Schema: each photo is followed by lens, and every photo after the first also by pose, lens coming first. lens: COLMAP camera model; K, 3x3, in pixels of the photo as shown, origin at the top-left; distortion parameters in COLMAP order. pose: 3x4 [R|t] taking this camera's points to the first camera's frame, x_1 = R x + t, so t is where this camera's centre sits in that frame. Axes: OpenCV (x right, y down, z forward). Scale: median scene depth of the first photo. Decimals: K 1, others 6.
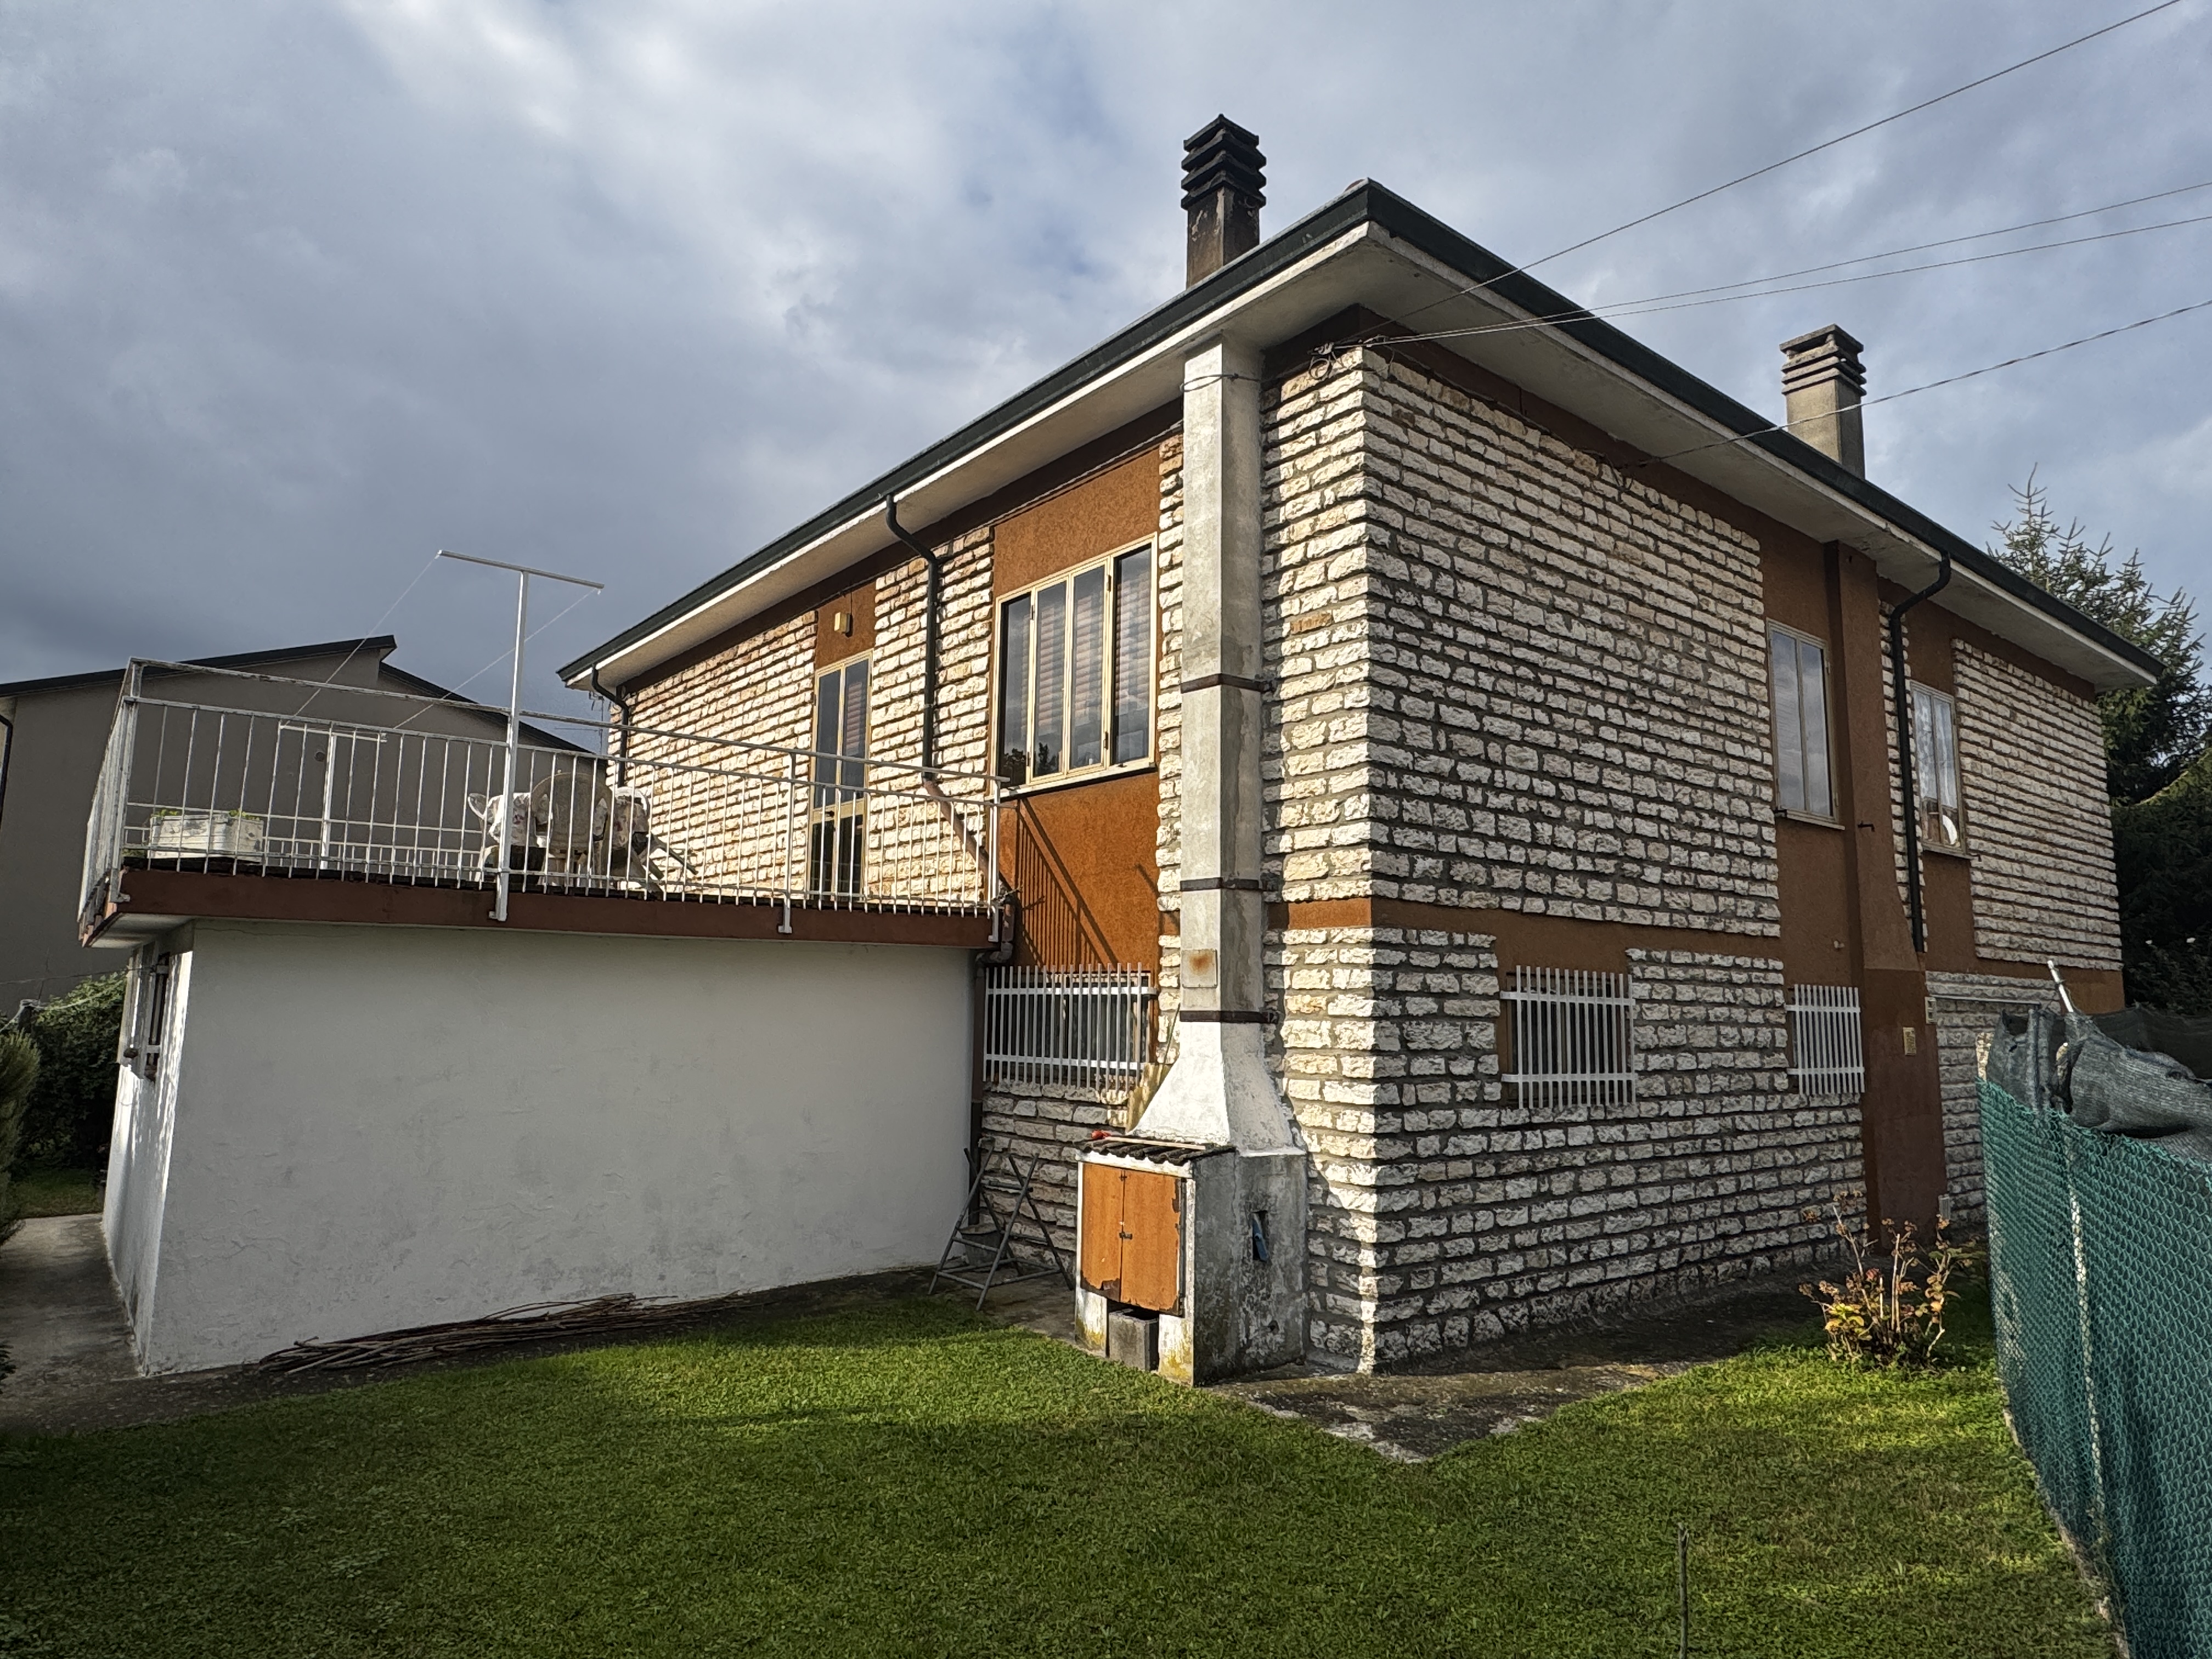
lens RADIAL K [[1326.3, 0, 1105.7], [0, 1326.3, 828.8], [0, 0, 1]] dist [-0.001201, -0.000118]
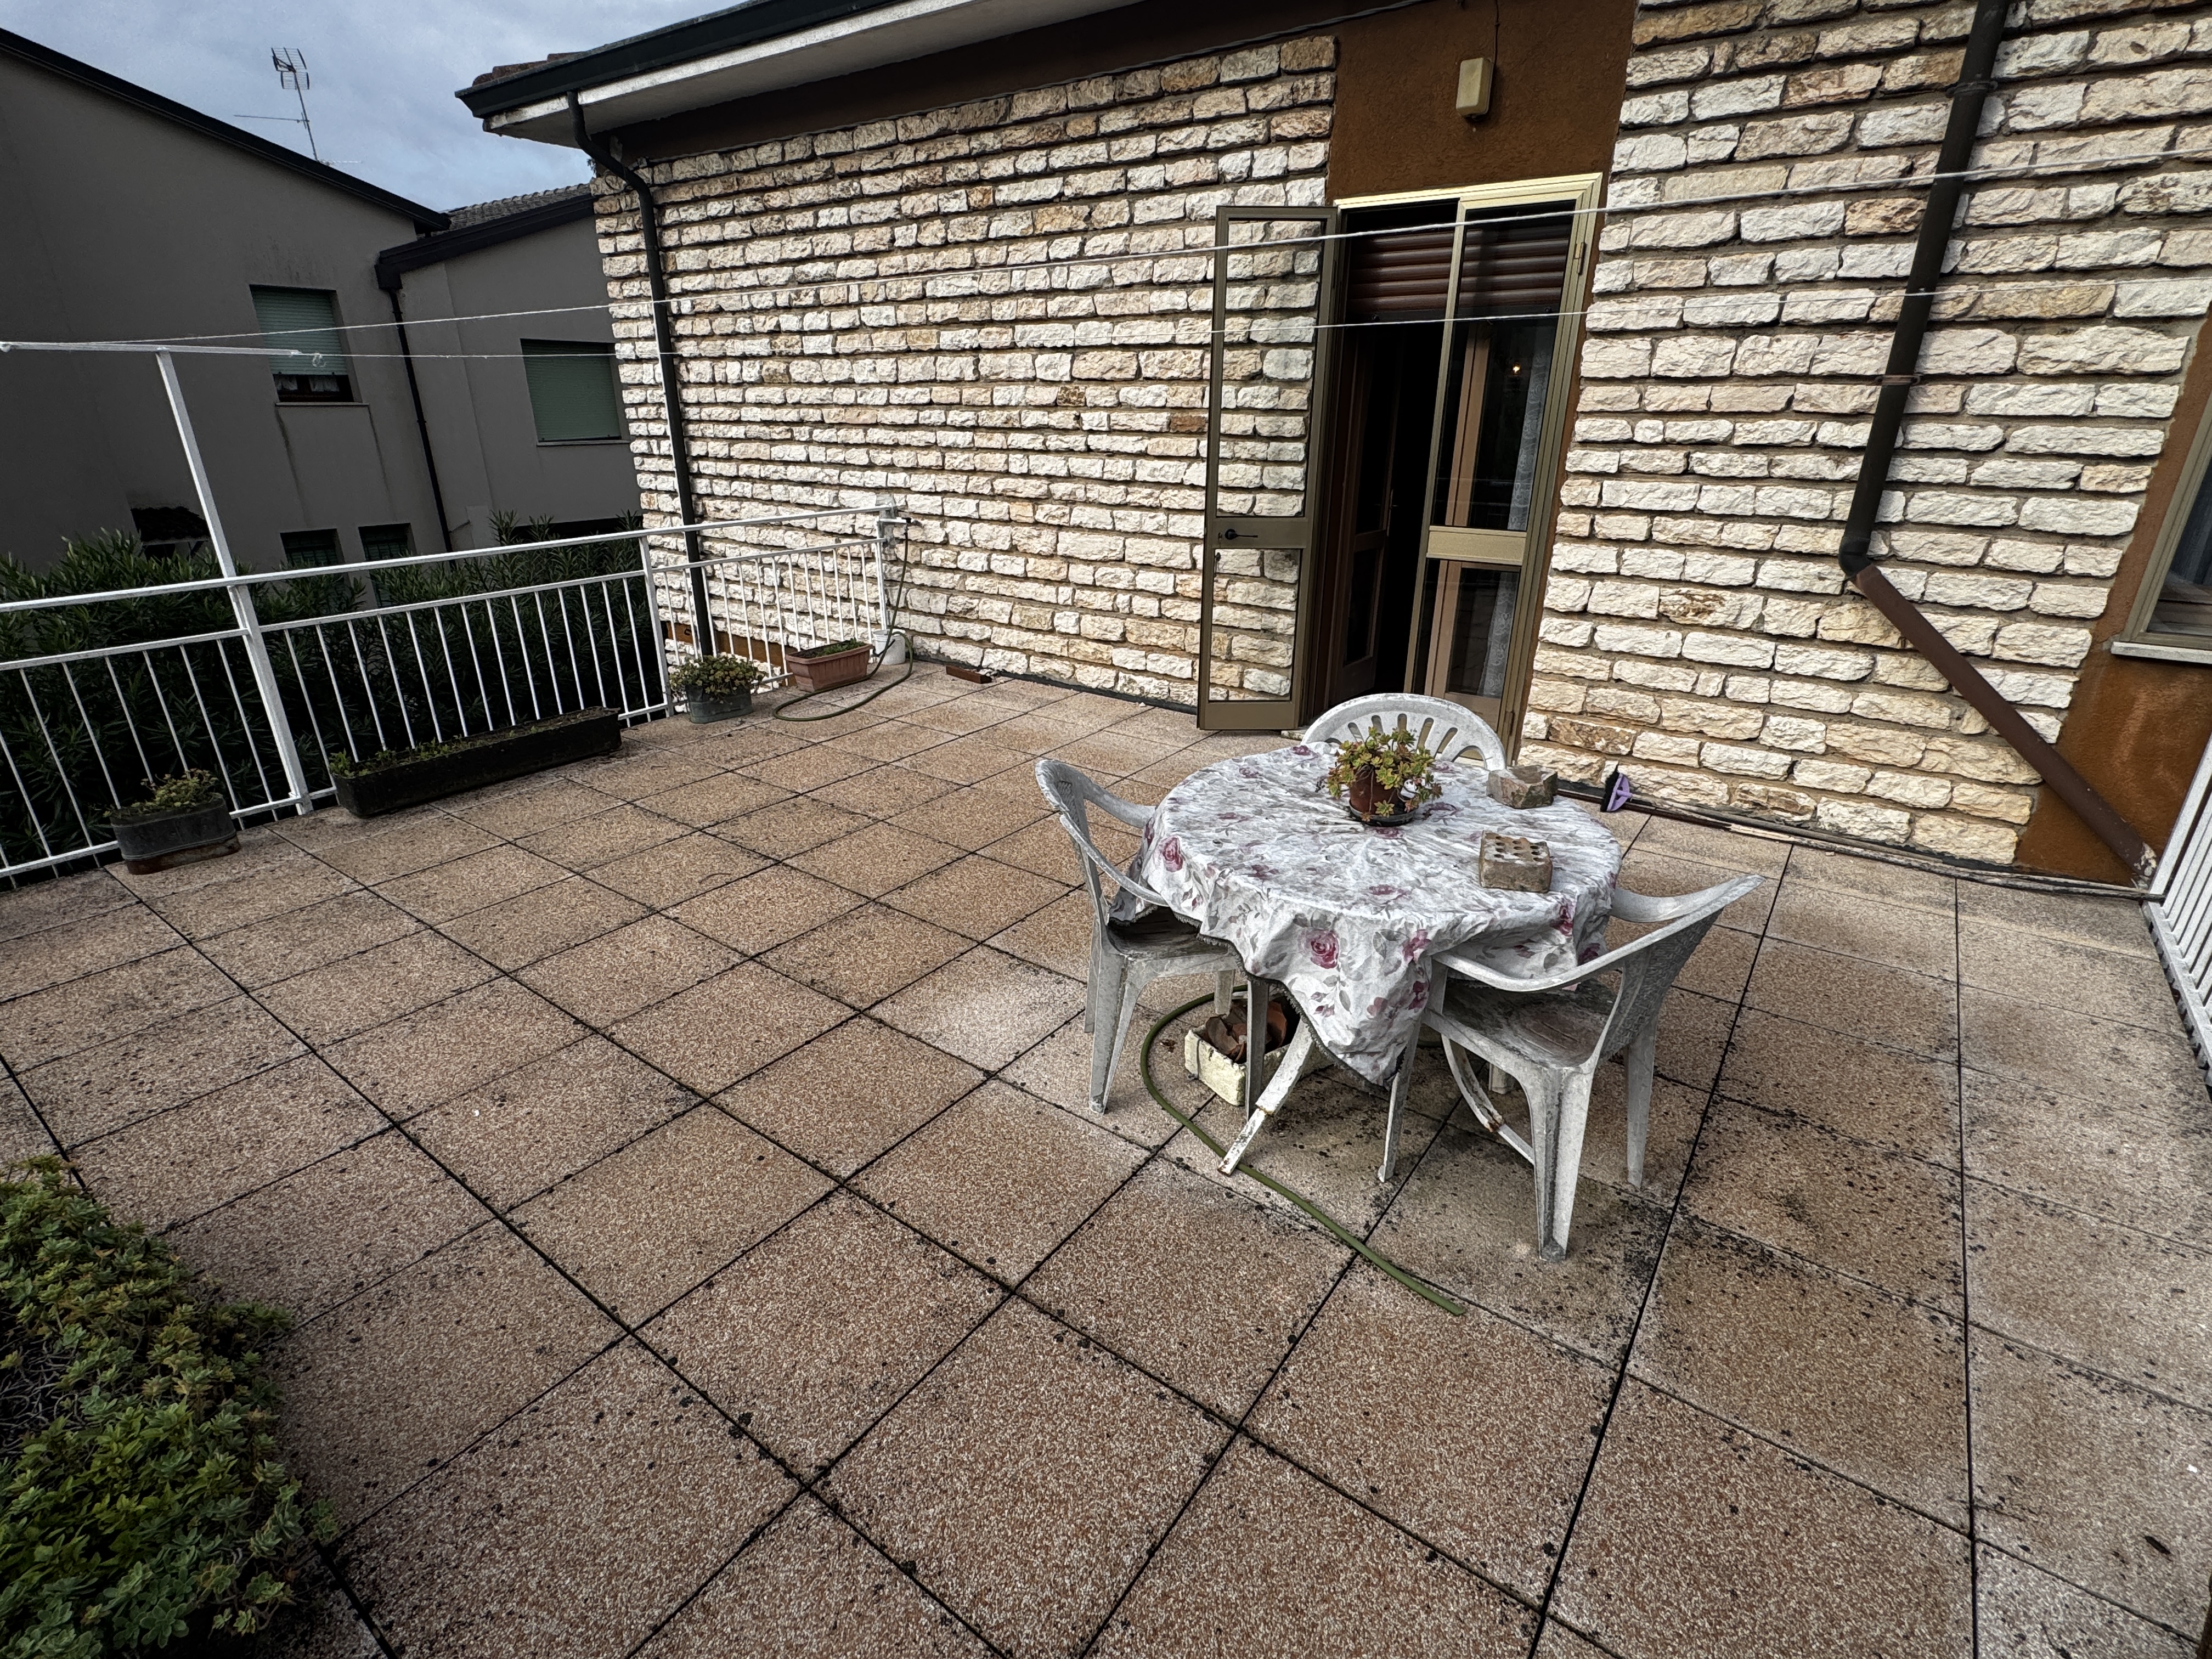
lens RADIAL K [[1038.4, 0, 1111.9], [0, 1038.4, 828.3], [0, 0, 1]] dist [-0.003167, -0.000374]
pose [[0.963566, -0.102487, 0.247059, -0.449005], [-0.033443, 0.870268, 0.491442, -0.114677], [-0.265373, -0.481799, 0.835133, 0.678493]]
